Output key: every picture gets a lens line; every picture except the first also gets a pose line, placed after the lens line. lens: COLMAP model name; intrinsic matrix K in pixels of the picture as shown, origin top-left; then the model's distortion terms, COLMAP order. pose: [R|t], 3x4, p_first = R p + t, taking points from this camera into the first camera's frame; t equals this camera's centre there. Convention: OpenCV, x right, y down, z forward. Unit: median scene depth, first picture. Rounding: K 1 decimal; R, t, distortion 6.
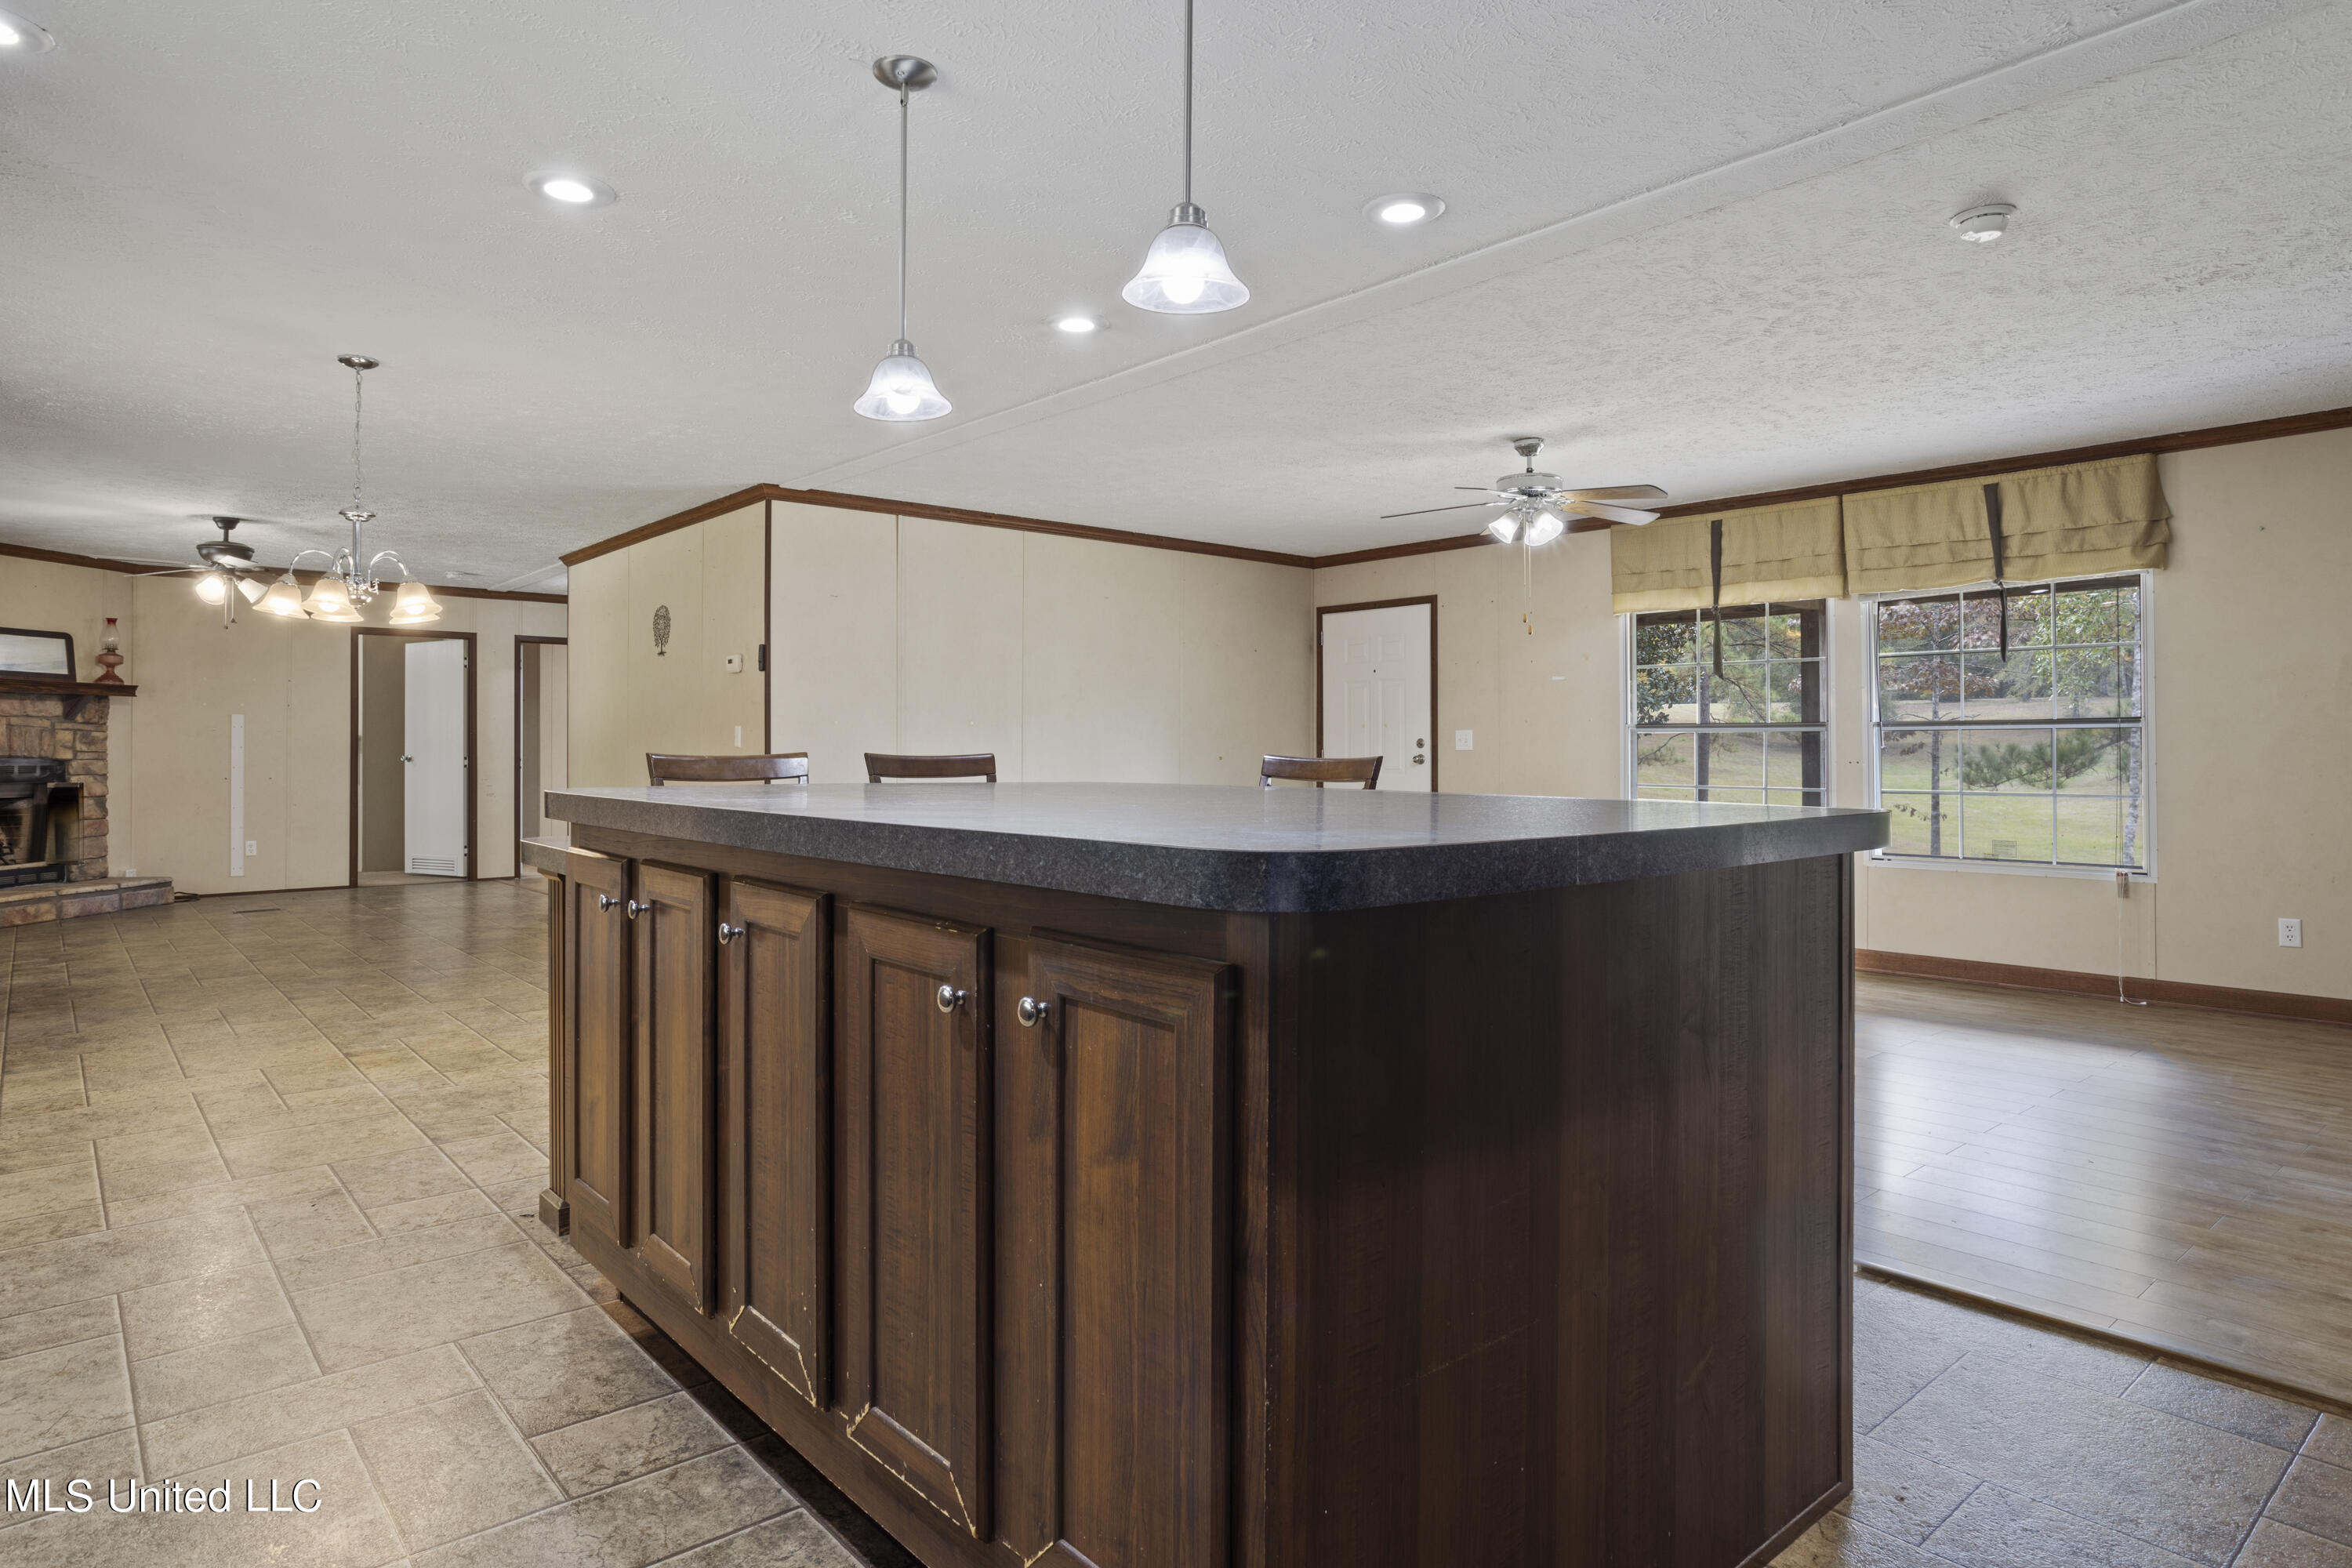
lens RADIAL K [[1349.6, 0, 1173.0], [0, 1349.6, 742.4], [0, 0, 1]] dist [-0.046675, 0.038242]
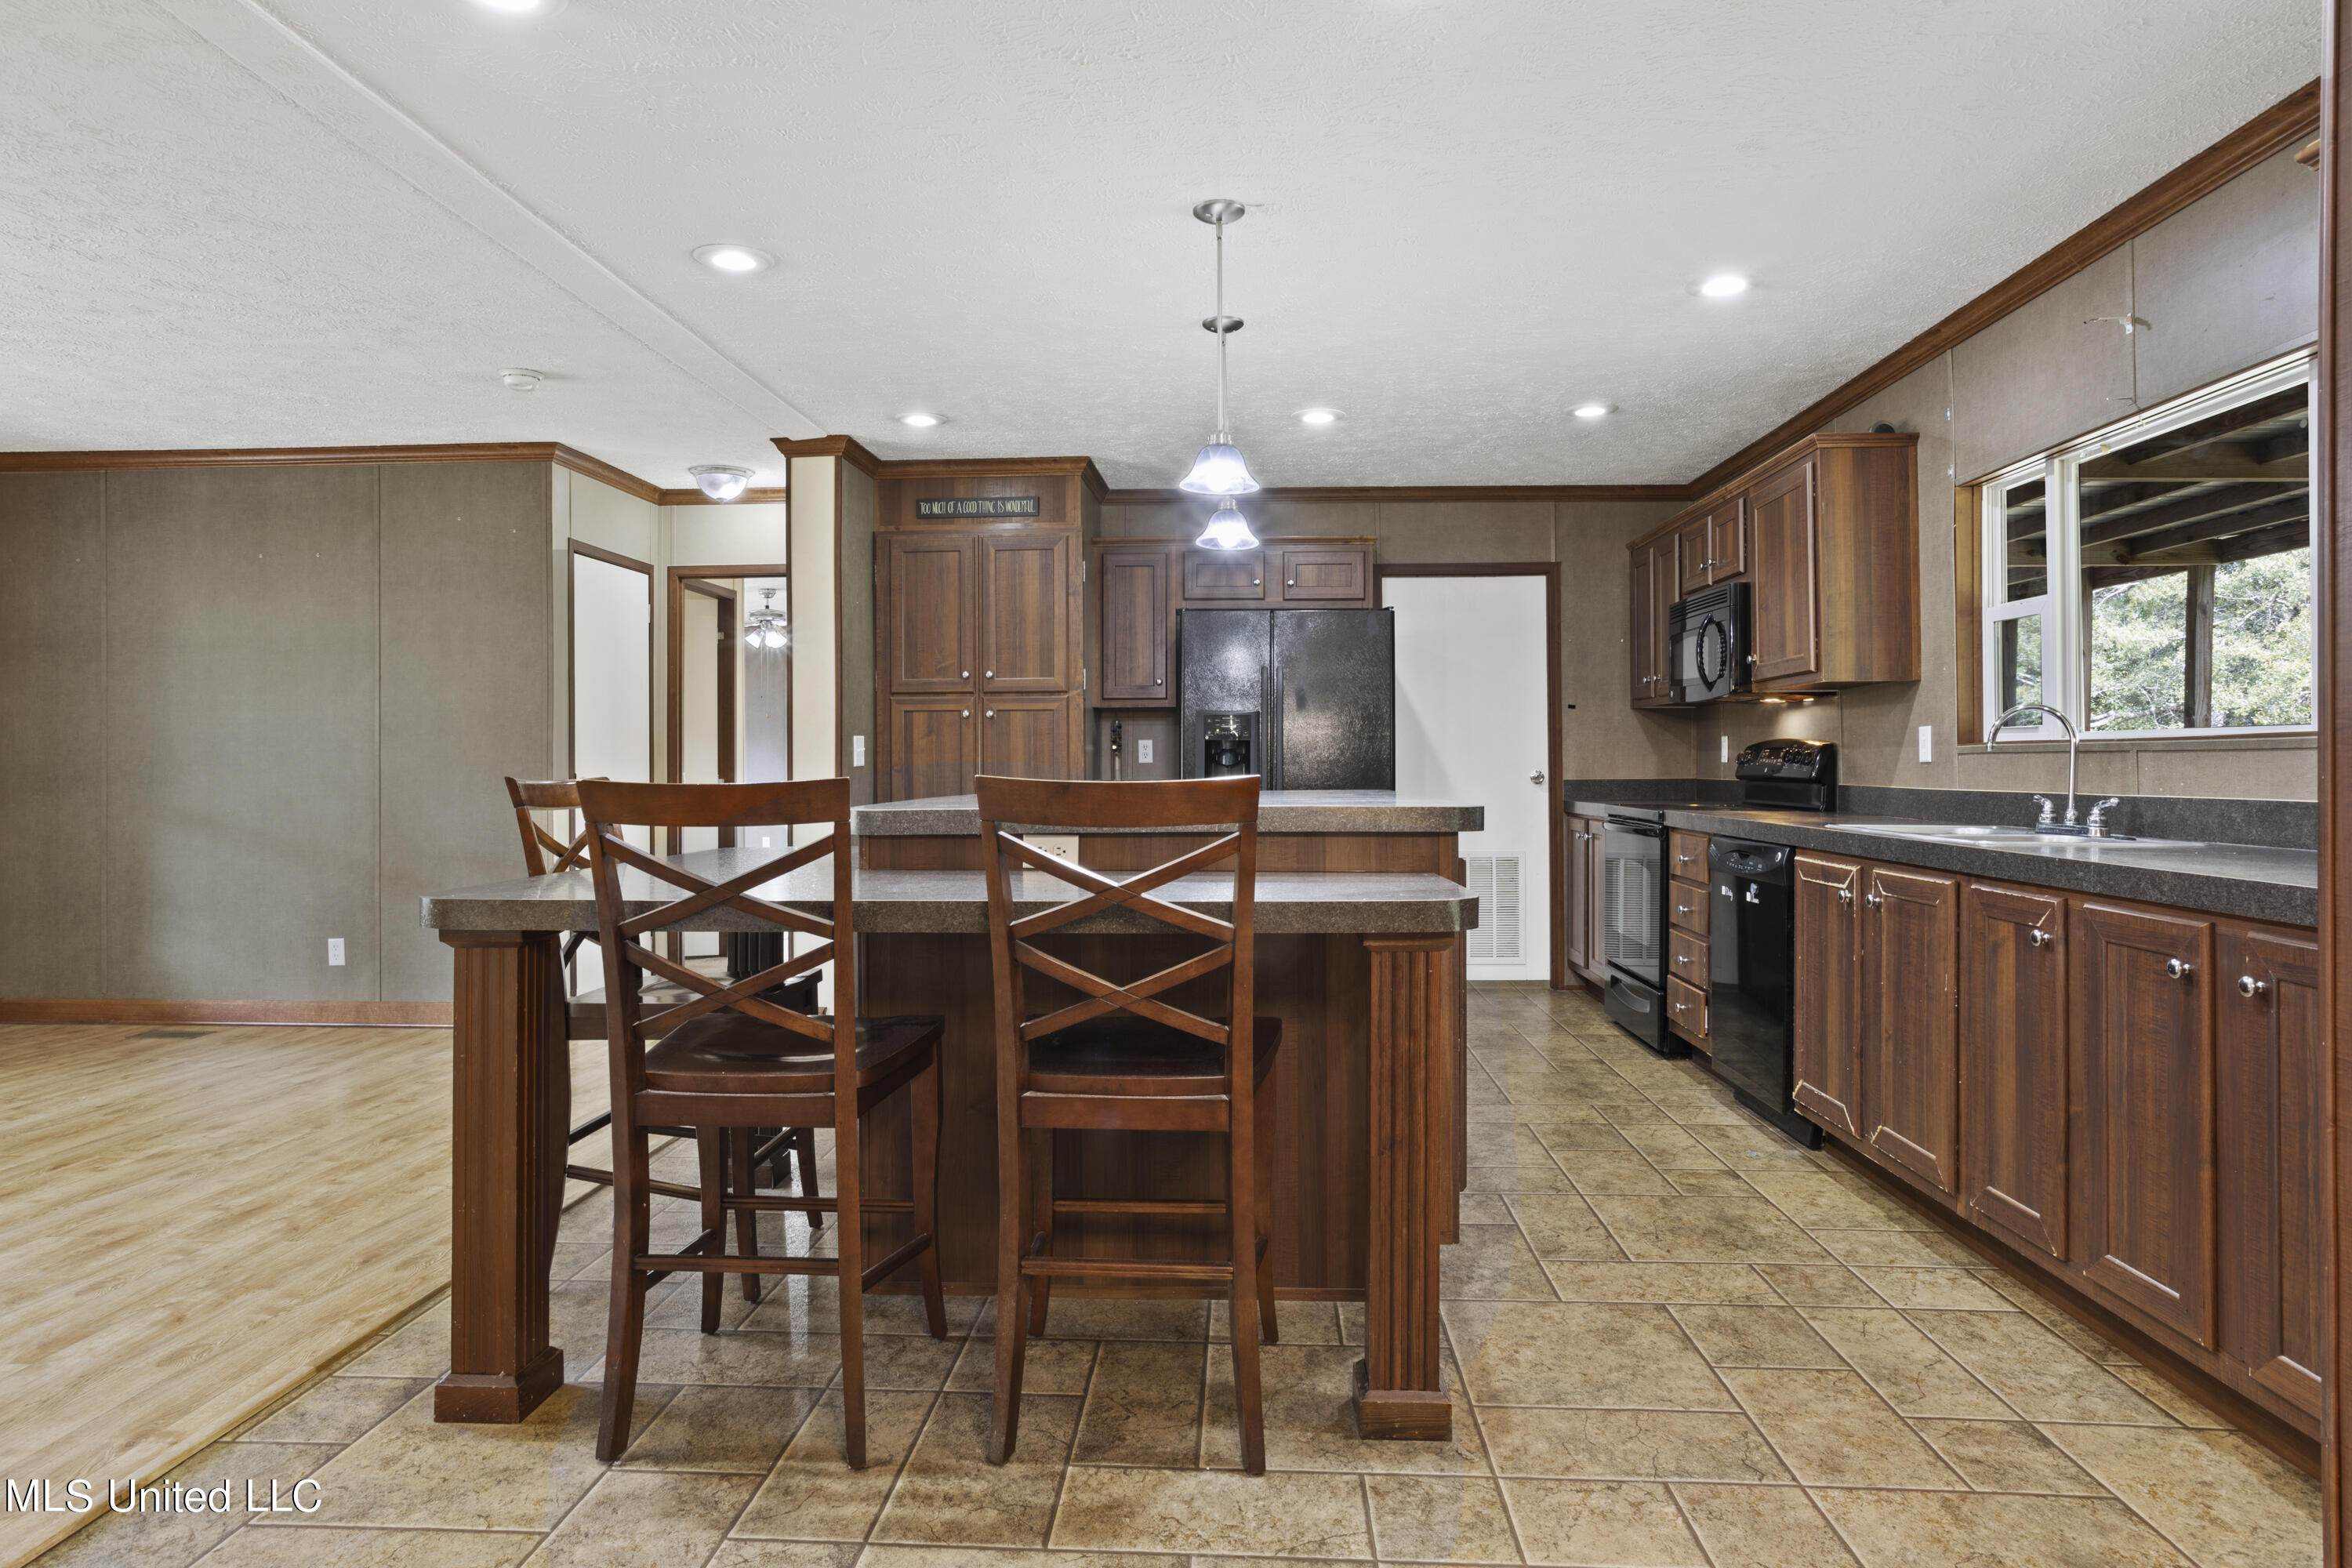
lens RADIAL K [[1339.2, 0, 1167.5], [0, 1339.2, 753.4], [0, 0, 1]] dist [-0.045200, 0.037375]
pose [[-0.716081, 0.007316, 0.697979, -0.303808], [-0.000940, 0.999934, -0.011445, 0.002524], [-0.698017, -0.008852, -0.716027, 0.569458]]
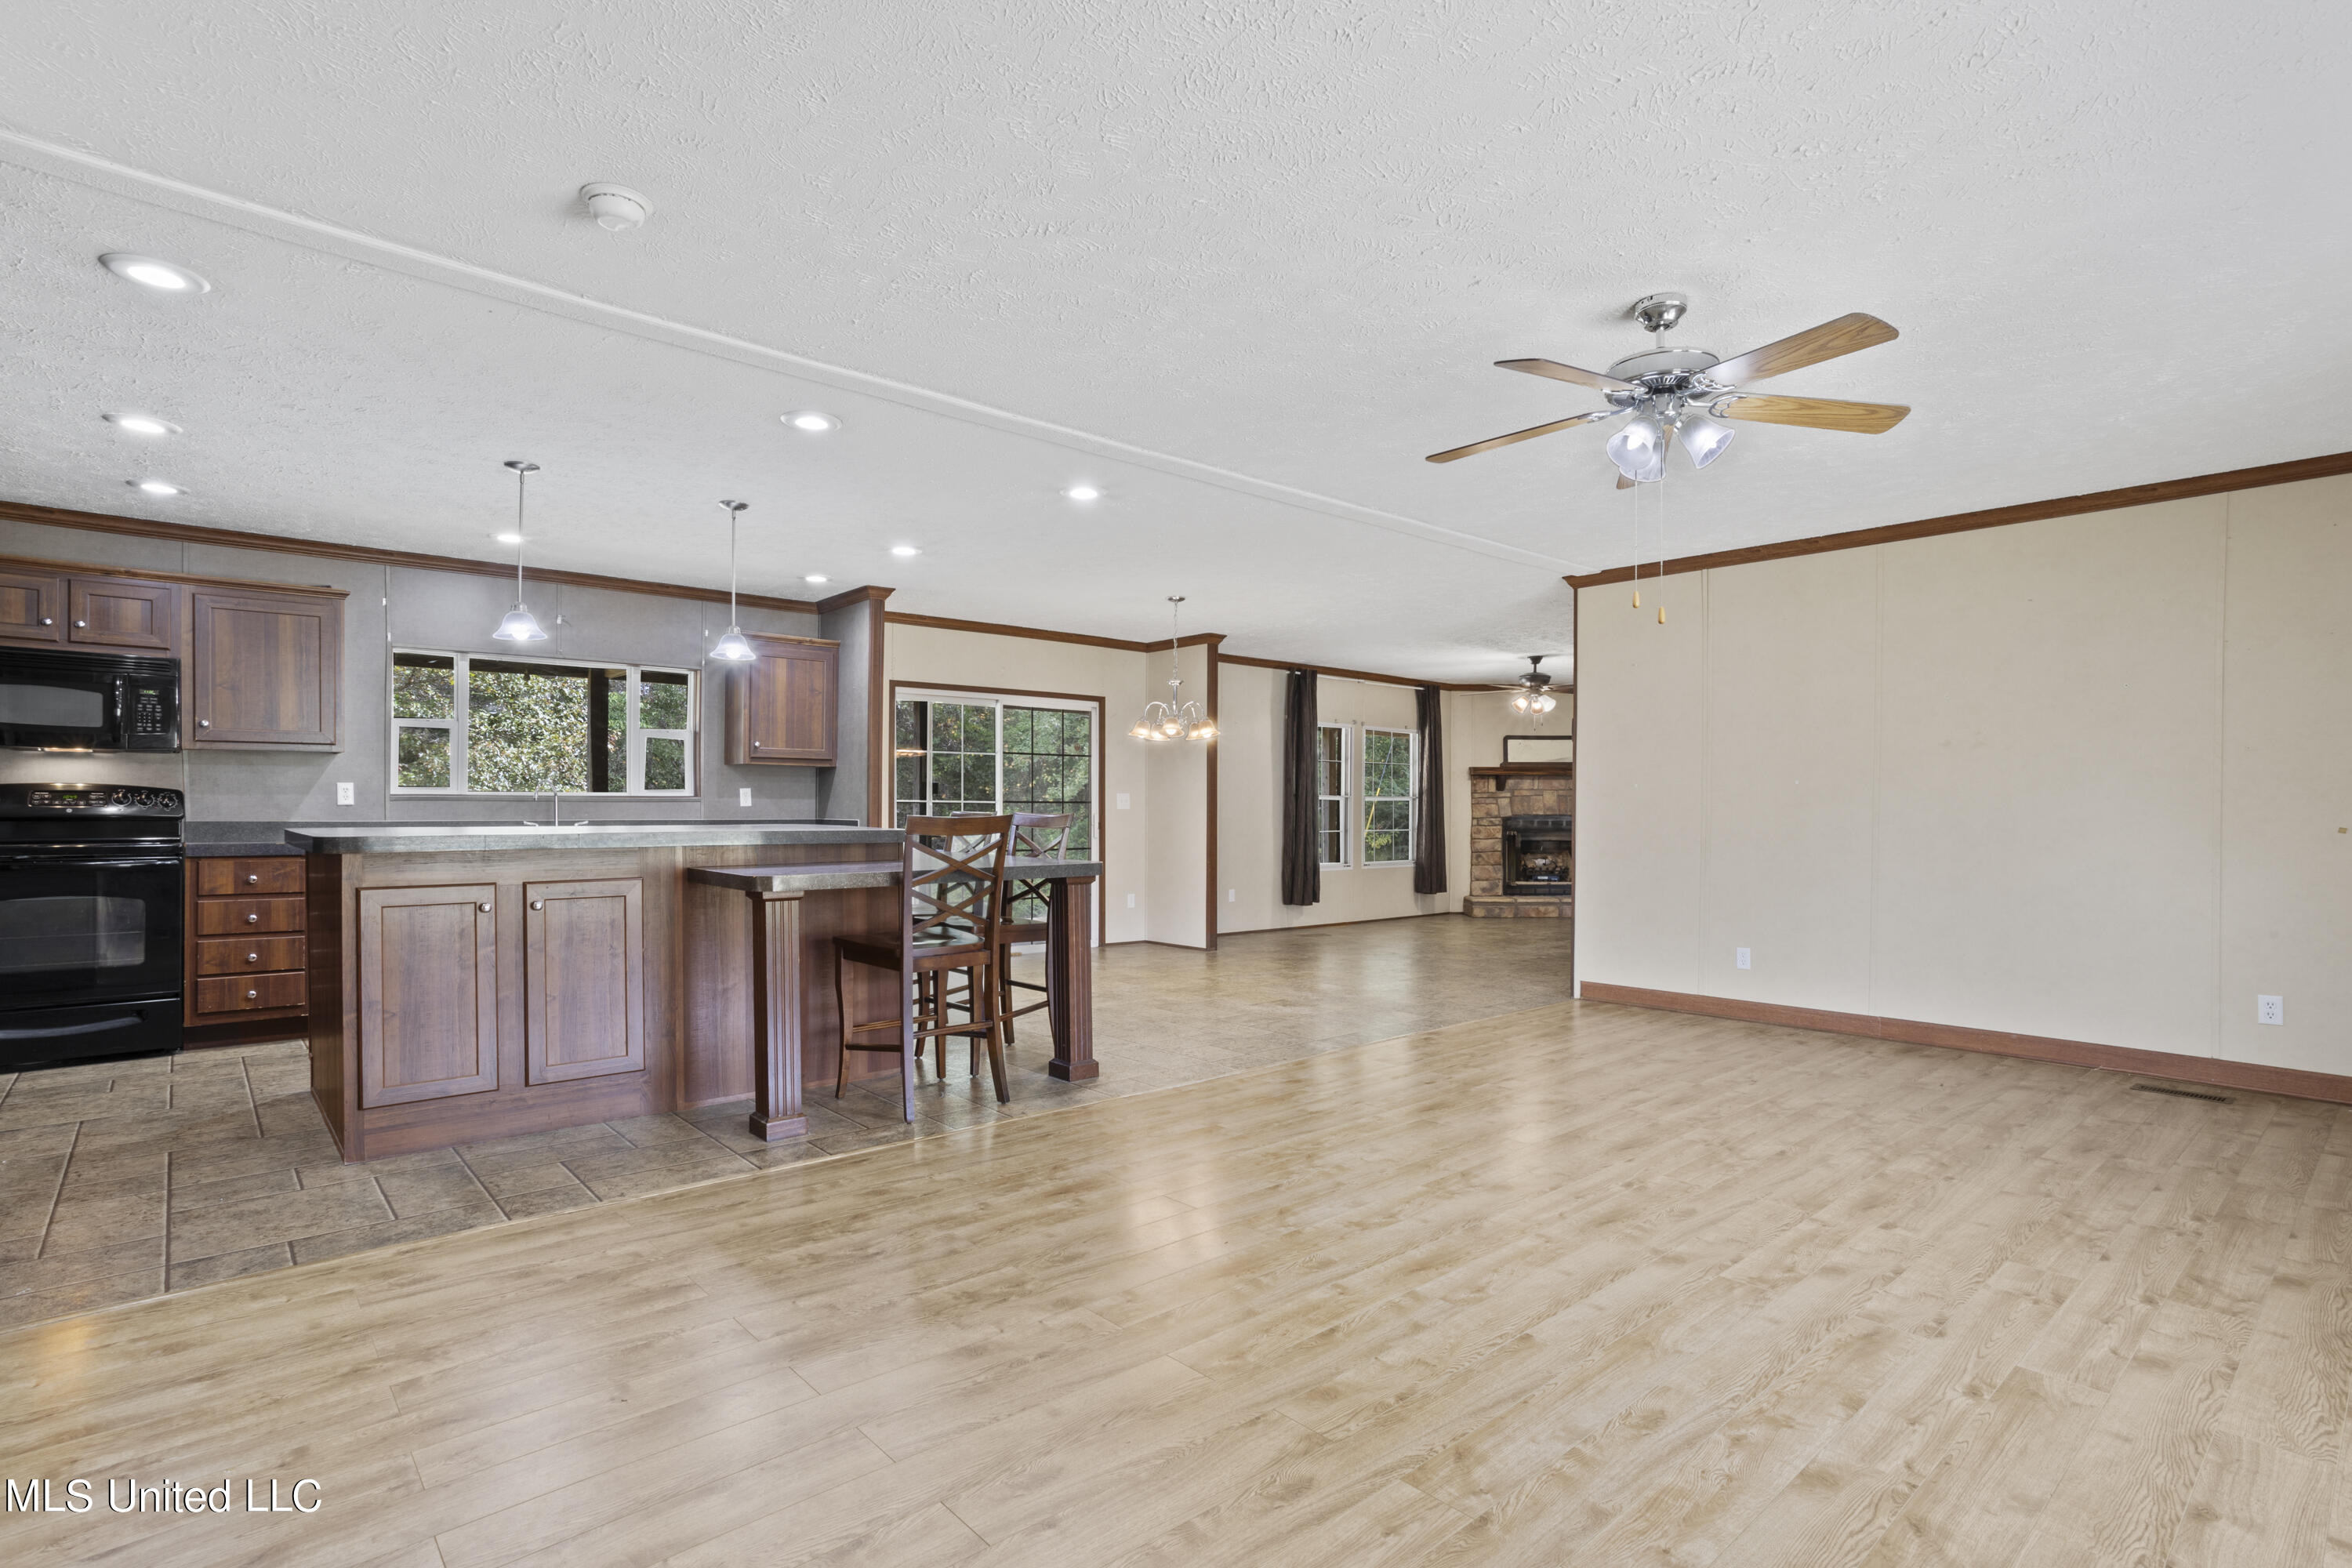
lens RADIAL K [[1152.4, 0, 1174.6], [0, 1152.4, 824.1], [0, 0, 1]] dist [-0.051412, 0.033822]
pose [[0.012008, 0.013829, -0.999832, 0.515339], [0.000650, 0.999904, 0.013838, 0.002208], [0.999928, -0.000816, 0.011998, 0.514231]]
